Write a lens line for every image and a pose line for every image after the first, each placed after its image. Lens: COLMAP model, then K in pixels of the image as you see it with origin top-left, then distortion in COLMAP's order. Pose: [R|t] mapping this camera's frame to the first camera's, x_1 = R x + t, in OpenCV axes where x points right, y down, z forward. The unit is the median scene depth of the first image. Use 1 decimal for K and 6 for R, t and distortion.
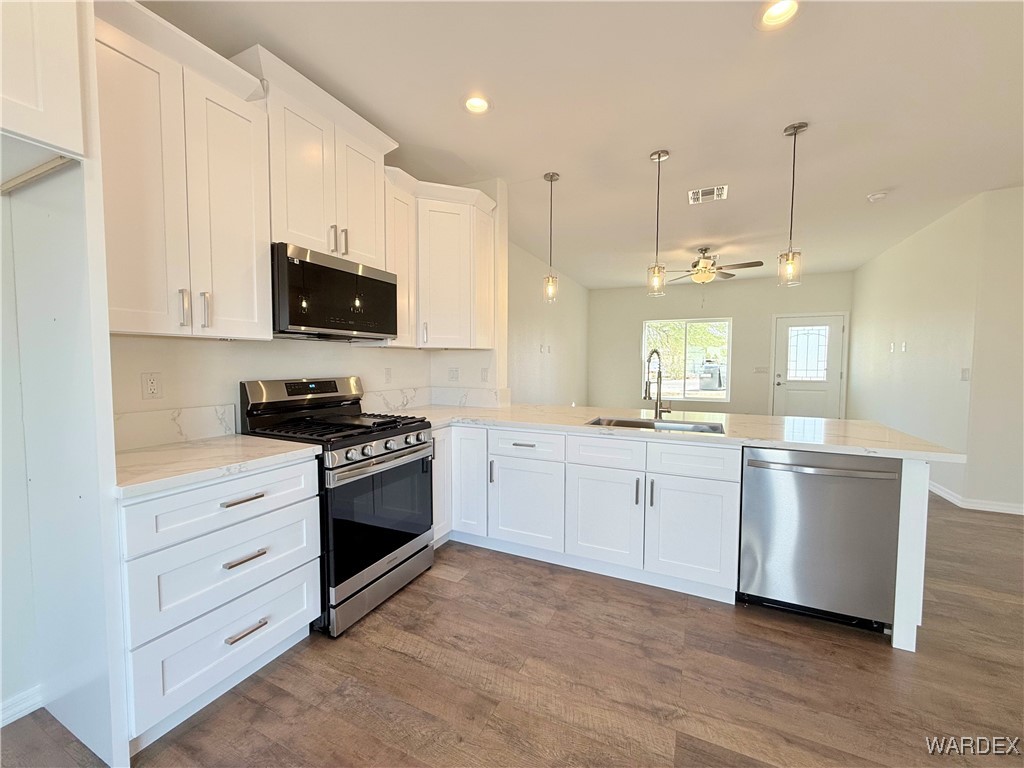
lens RADIAL K [[408.9, 0, 512.4], [0, 408.9, 383.3], [0, 0, 1]] dist [0.000306, 0.000346]
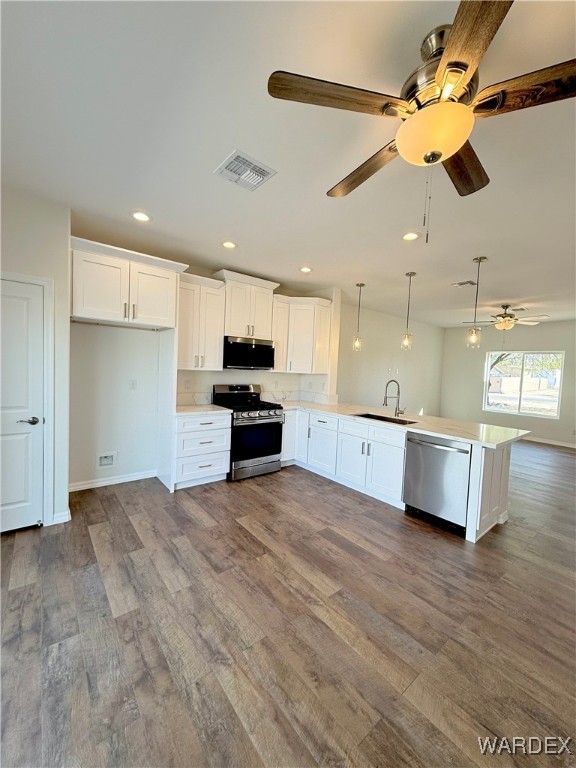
lens RADIAL K [[306.7, 0, 289.0], [0, 306.7, 382.2], [0, 0, 1]] dist [0.000306, 0.000346]
pose [[0.902703, 0.056991, -0.426472, 0.622408], [-0.063366, 0.997990, -0.000760, -0.048234], [0.425572, 0.027710, 0.904500, -0.600294]]
